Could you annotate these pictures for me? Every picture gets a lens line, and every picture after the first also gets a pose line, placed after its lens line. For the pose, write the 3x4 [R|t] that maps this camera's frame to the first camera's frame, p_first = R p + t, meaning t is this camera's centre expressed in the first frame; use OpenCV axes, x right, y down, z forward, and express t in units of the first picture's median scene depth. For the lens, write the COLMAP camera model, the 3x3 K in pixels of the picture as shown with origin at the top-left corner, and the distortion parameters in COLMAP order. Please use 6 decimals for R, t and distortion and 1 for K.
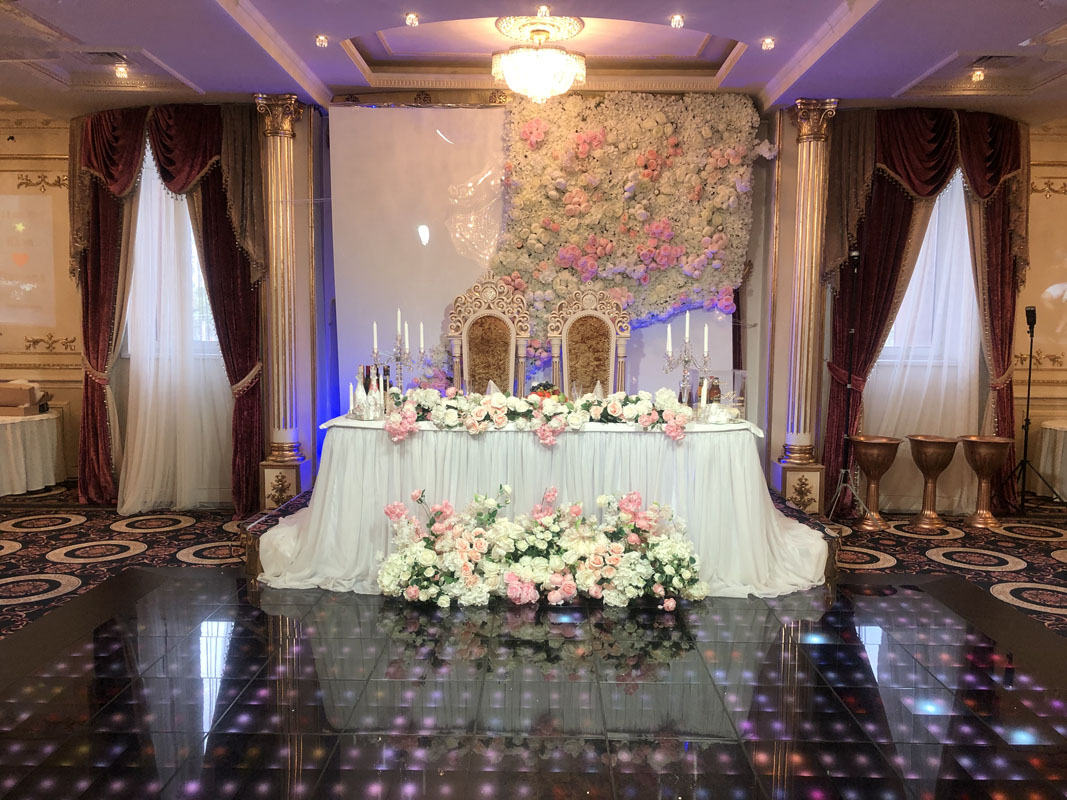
lens RADIAL K [[869.9, 0, 533.5], [0, 869.9, 400.0], [0, 0, 1]] dist [0.001448, 0.004391]
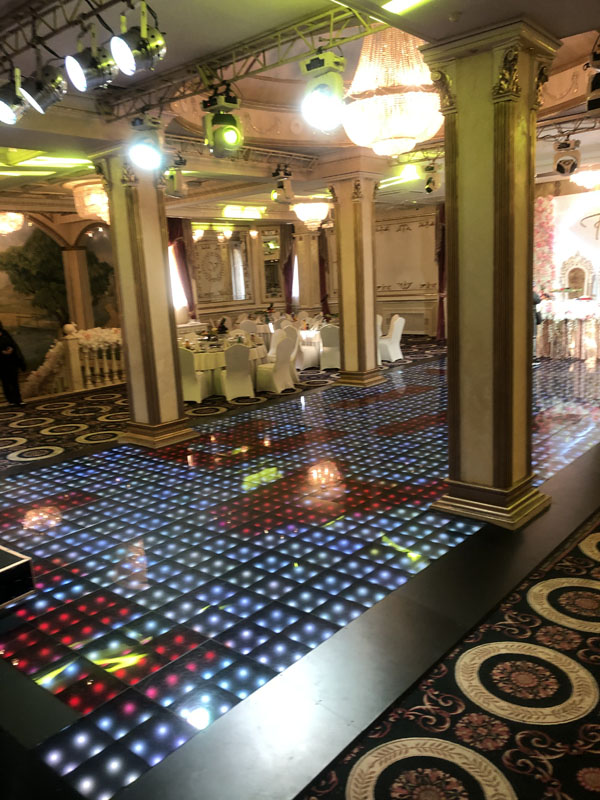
lens RADIAL K [[652.2, 0, 313.5], [0, 652.2, 399.6], [0, 0, 1]] dist [0.001448, 0.004391]
pose [[0.766666, 0.066300, -0.638614, 0.608945], [0.010605, 0.993211, 0.115846, 0.057416], [0.641958, -0.095587, 0.760758, -1.001187]]
